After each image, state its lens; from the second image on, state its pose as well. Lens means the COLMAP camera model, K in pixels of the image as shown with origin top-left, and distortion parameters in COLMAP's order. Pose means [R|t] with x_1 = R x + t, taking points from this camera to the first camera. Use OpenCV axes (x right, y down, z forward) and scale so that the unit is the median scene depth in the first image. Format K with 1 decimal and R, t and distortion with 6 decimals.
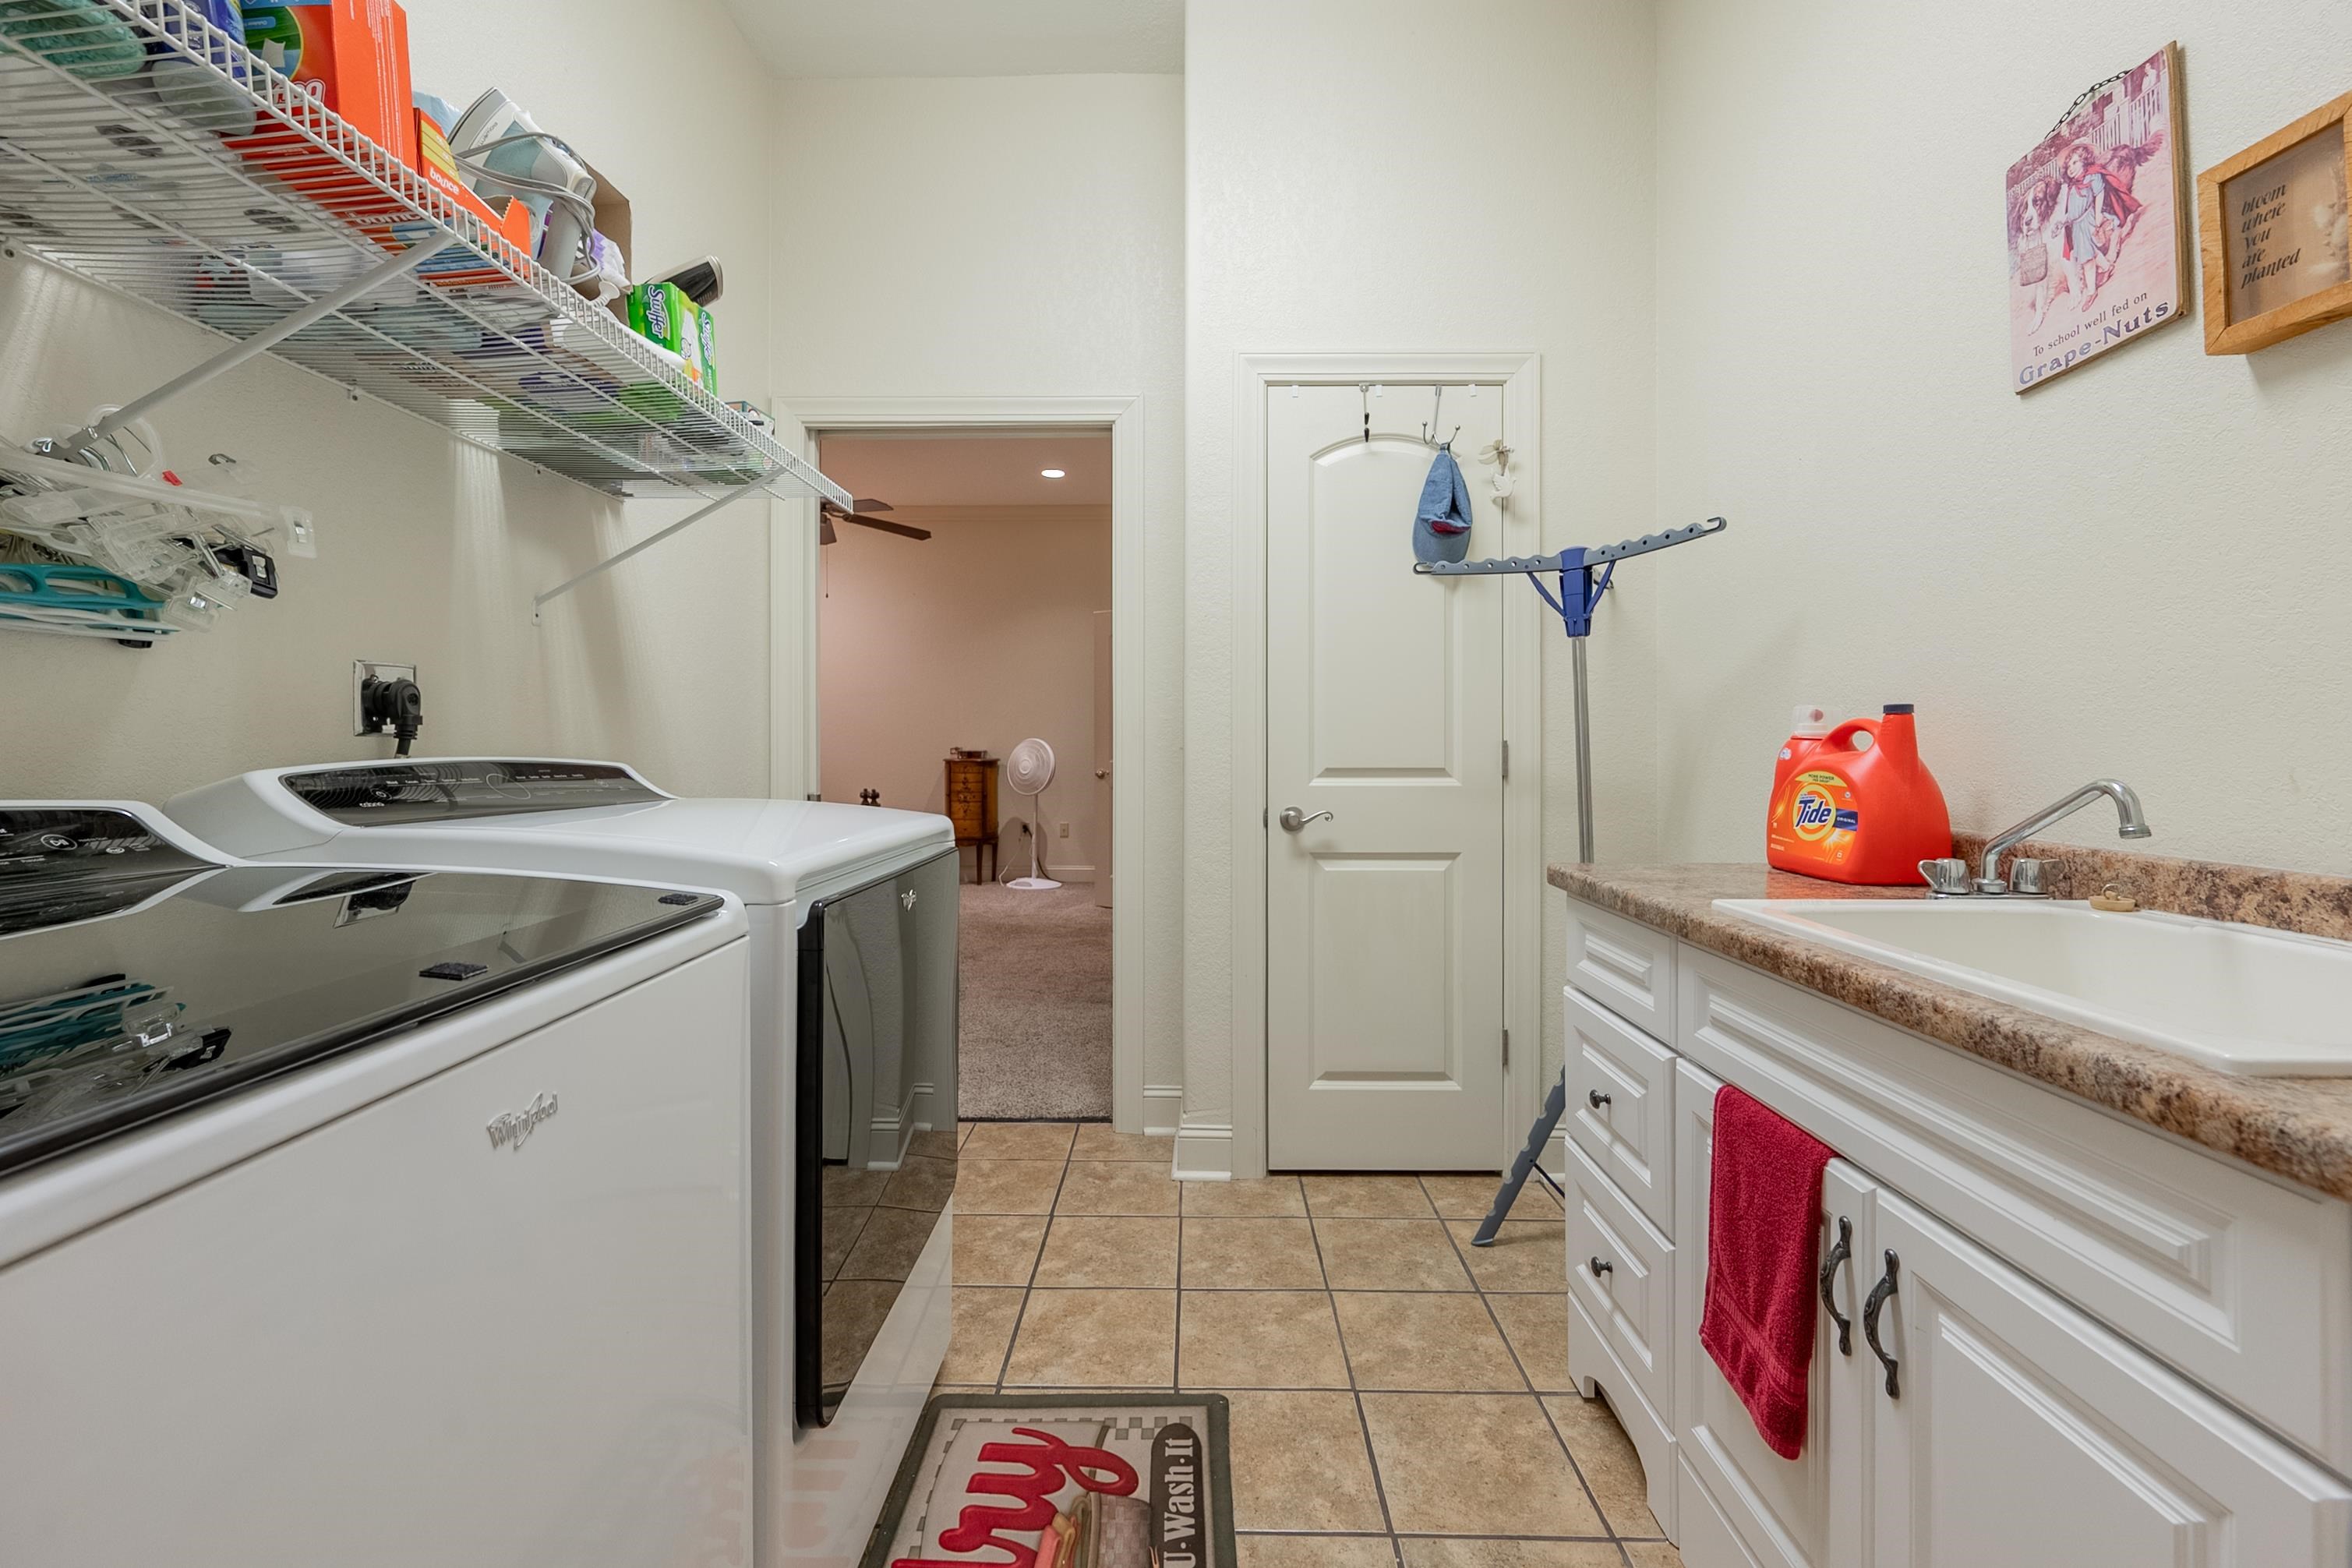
lens RADIAL K [[947.1, 0, 1180.9], [0, 947.1, 747.9], [0, 0, 1]] dist [-0.000312, 0.000665]
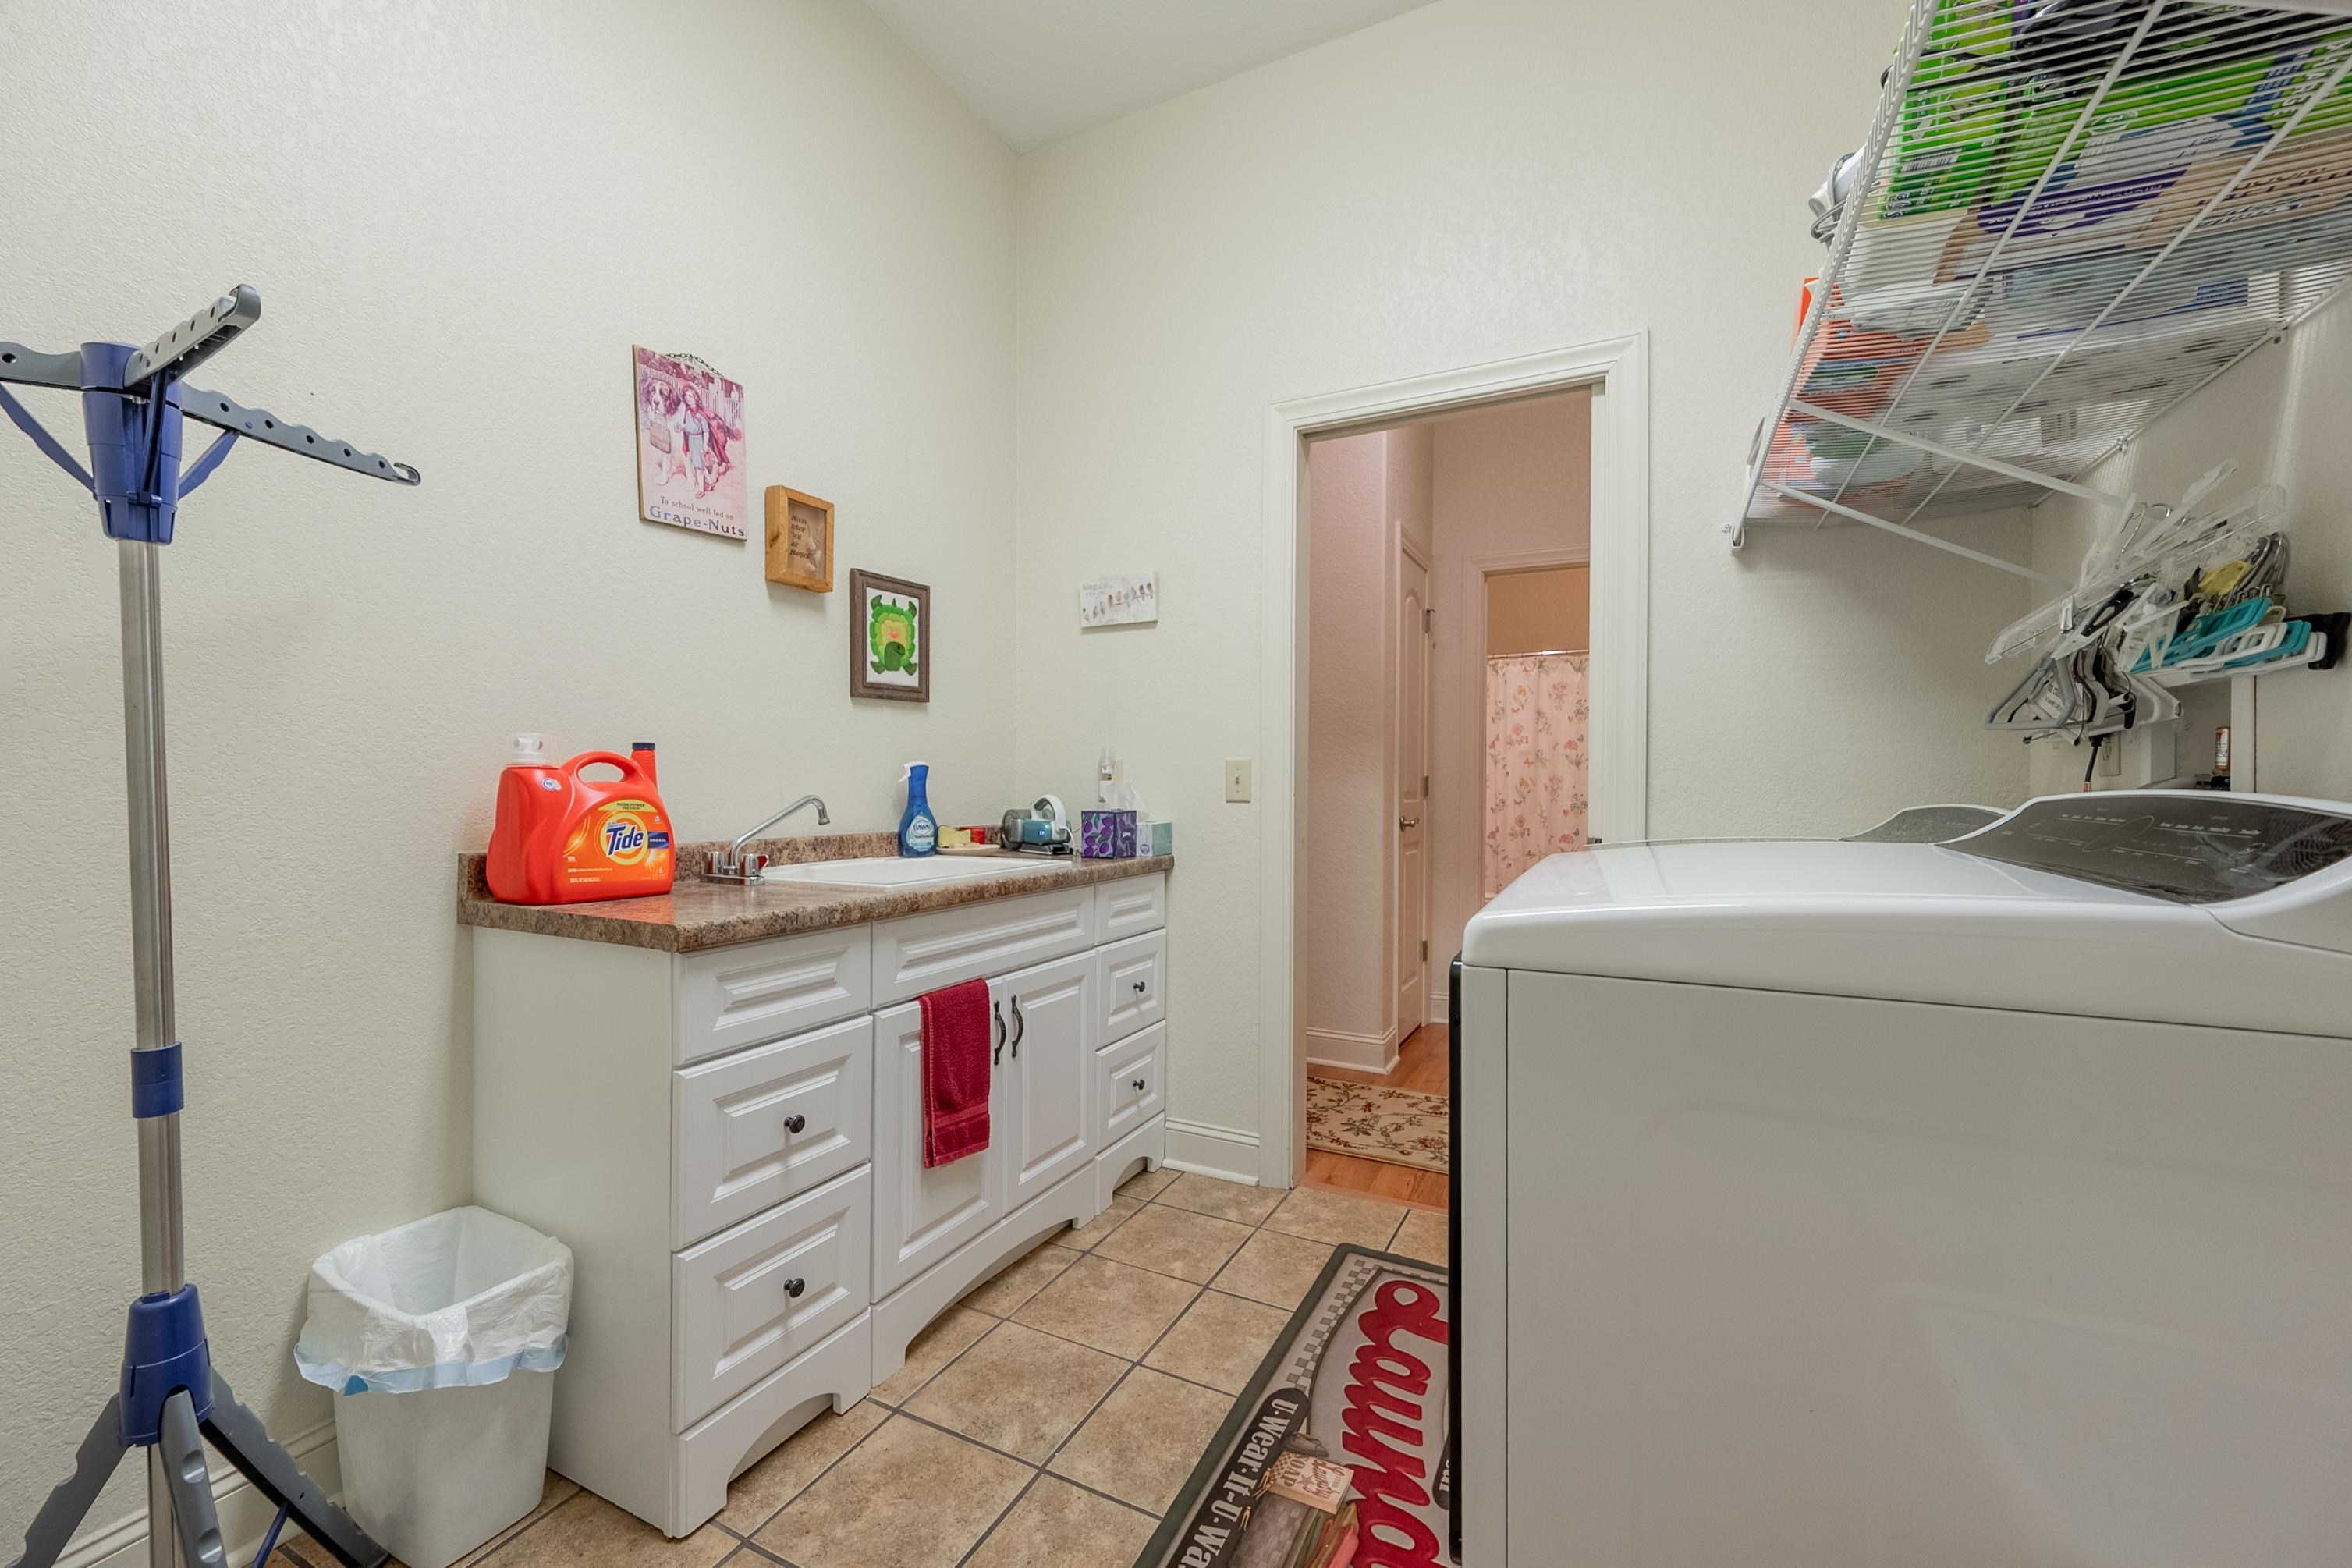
lens RADIAL K [[947.1, 0, 1173.7], [0, 947.1, 797.6], [0, 0, 1]] dist [-0.000312, 0.000665]
pose [[-0.899239, -0.007631, 0.437391, -0.410866], [-0.000803, 0.999875, 0.015794, 0.005302], [-0.437457, 0.013852, -0.899133, 1.943100]]
